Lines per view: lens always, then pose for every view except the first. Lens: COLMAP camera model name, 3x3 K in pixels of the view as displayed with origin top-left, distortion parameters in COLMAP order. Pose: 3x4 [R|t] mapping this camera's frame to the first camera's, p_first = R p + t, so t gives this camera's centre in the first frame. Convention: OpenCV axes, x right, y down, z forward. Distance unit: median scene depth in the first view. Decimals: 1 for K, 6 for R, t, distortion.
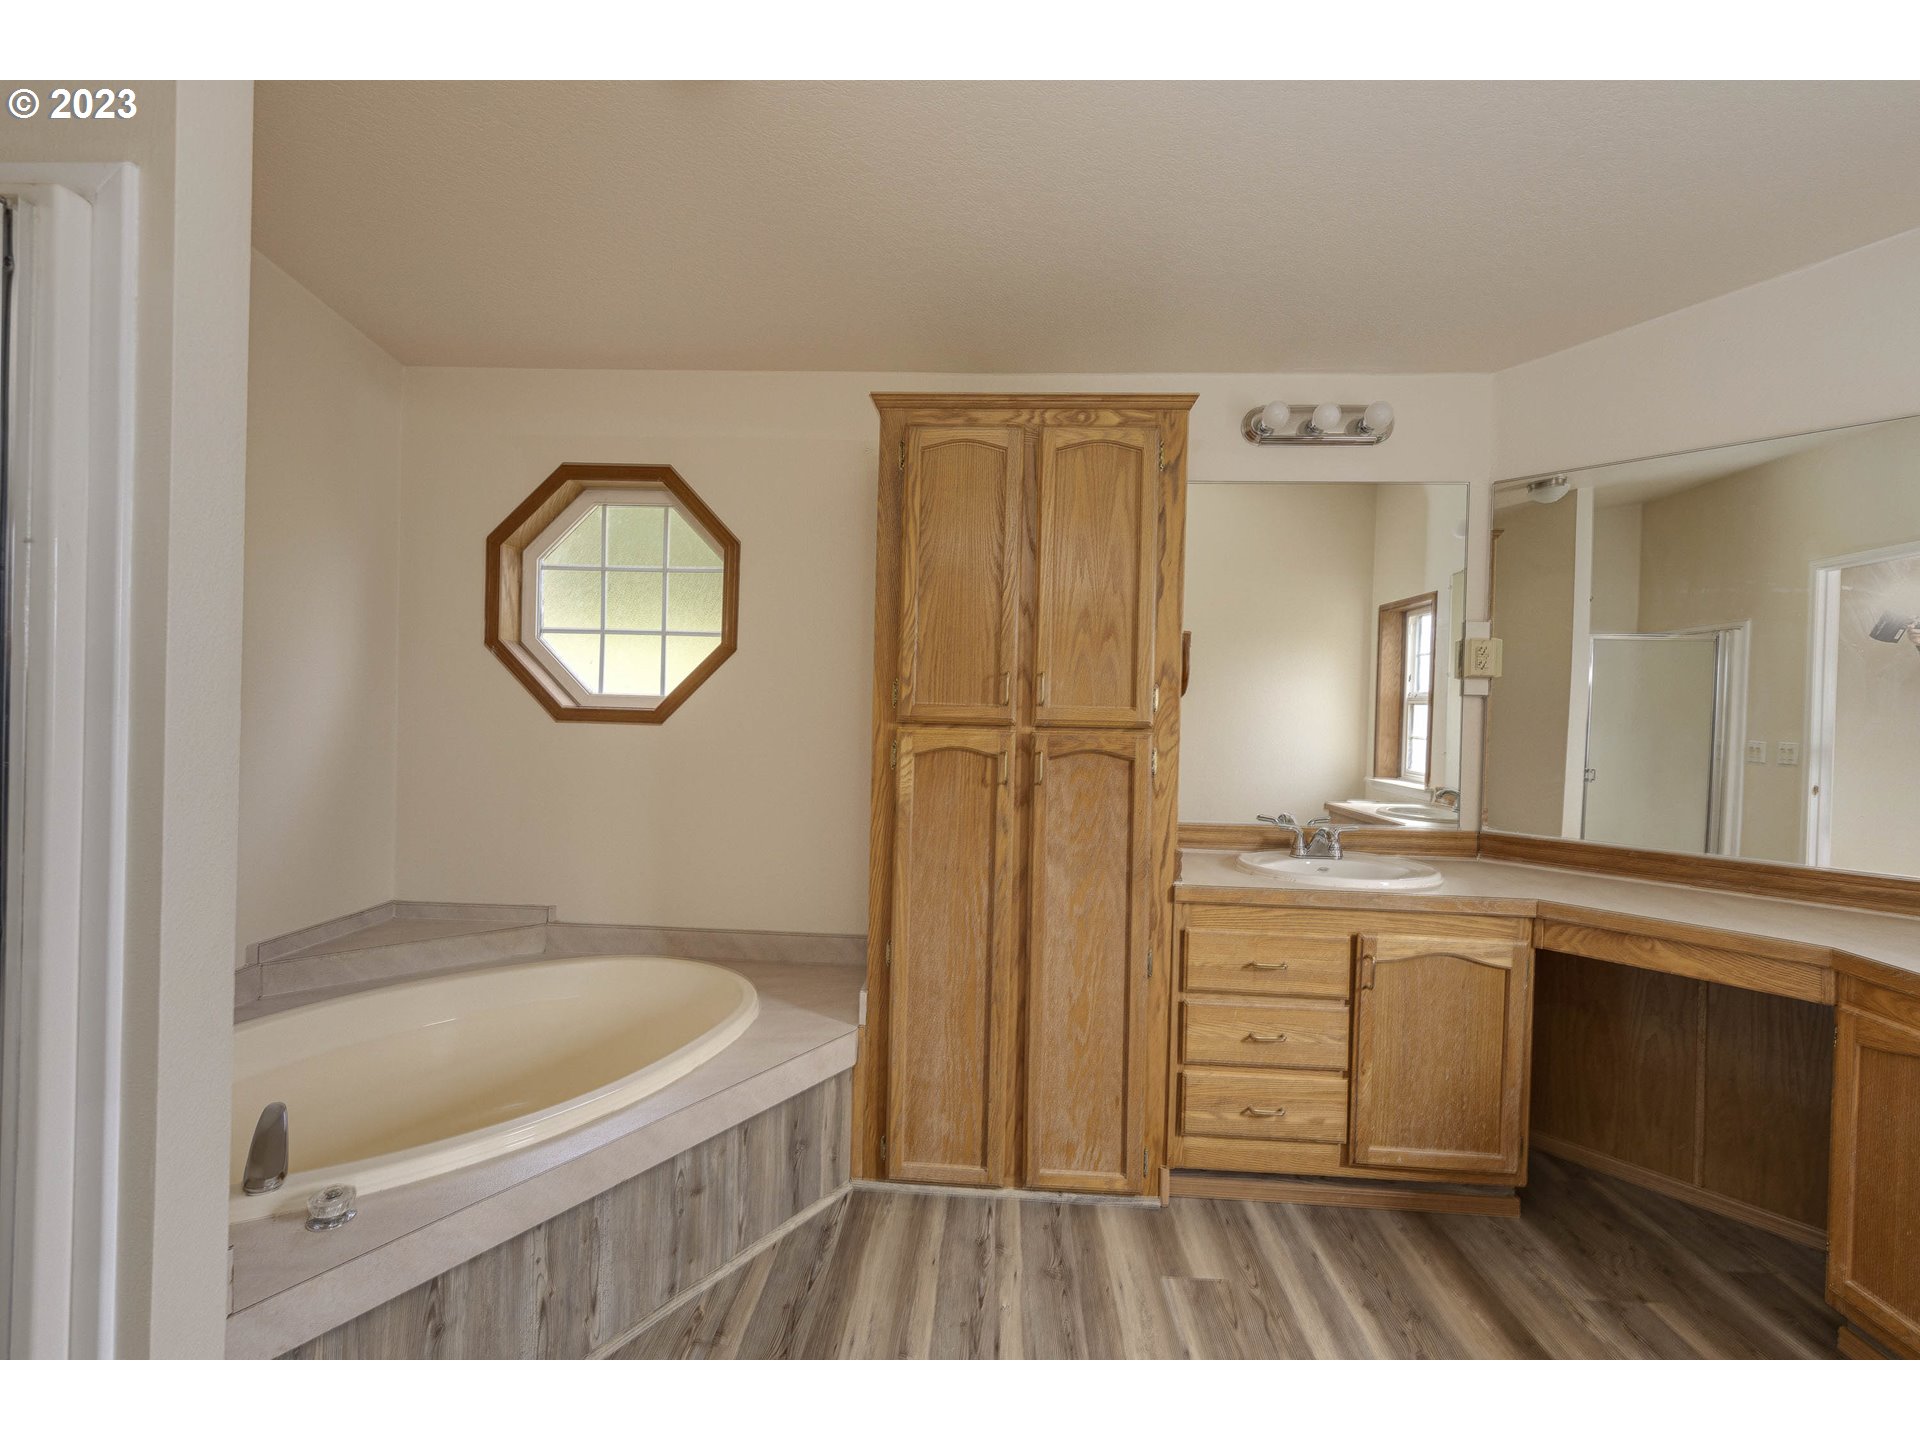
lens RADIAL K [[866.5, 0, 958.7], [0, 866.5, 715.0], [0, 0, 1]] dist [0.000063, -0.000235]
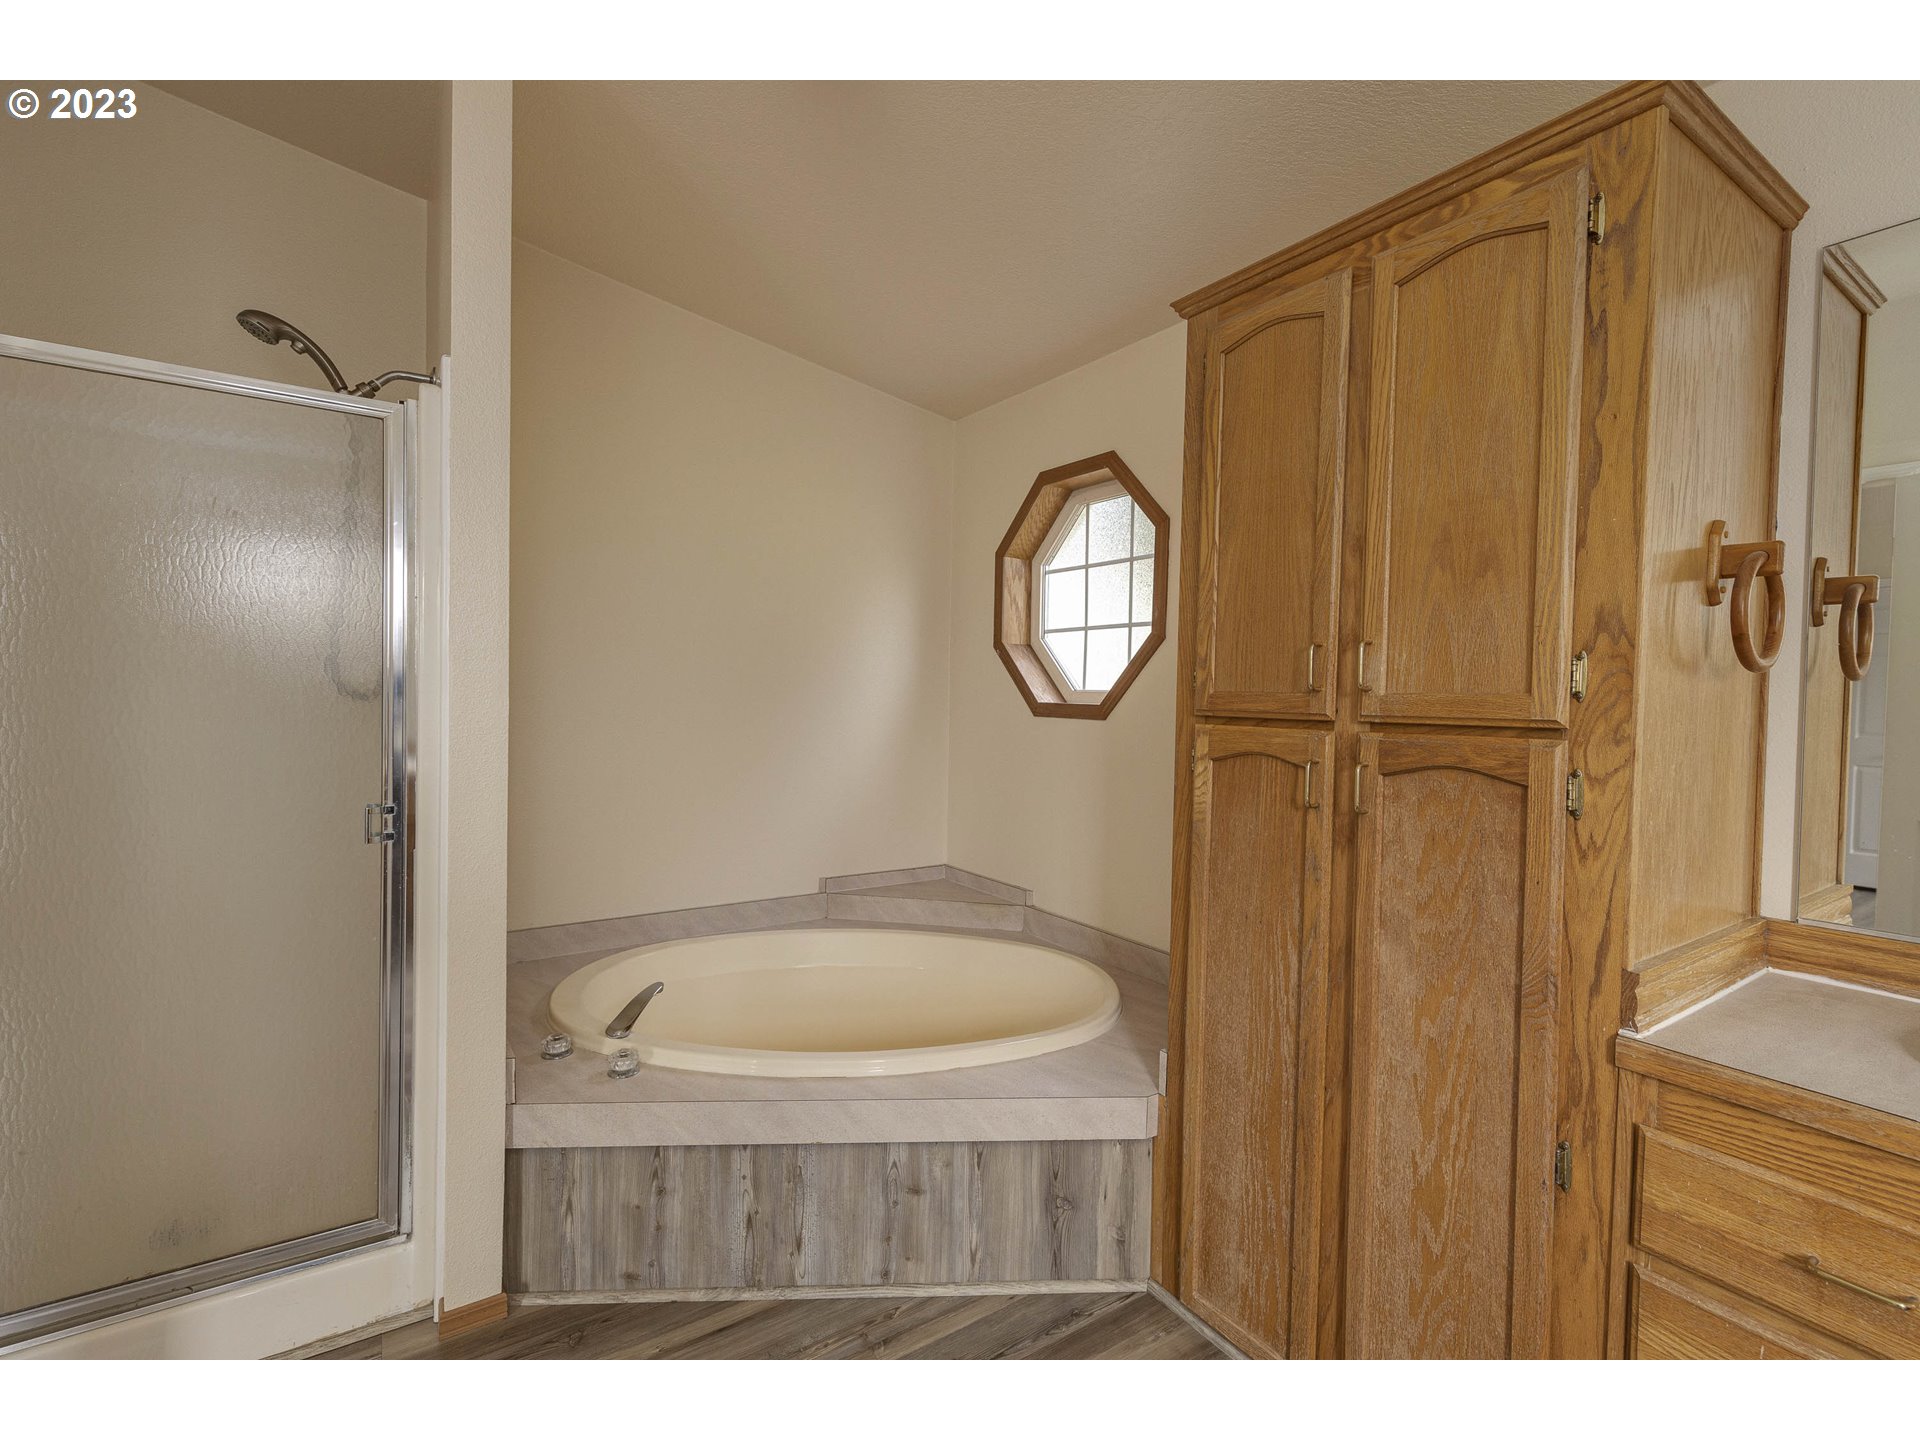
lens RADIAL K [[866.5, 0, 967.8], [0, 866.5, 717.9], [0, 0, 1]] dist [0.000063, -0.000235]
pose [[0.608097, 0.009953, -0.793800, 0.421478], [-0.014711, 0.999891, 0.001268, 0.011856], [0.793726, 0.010906, 0.608178, 0.373585]]
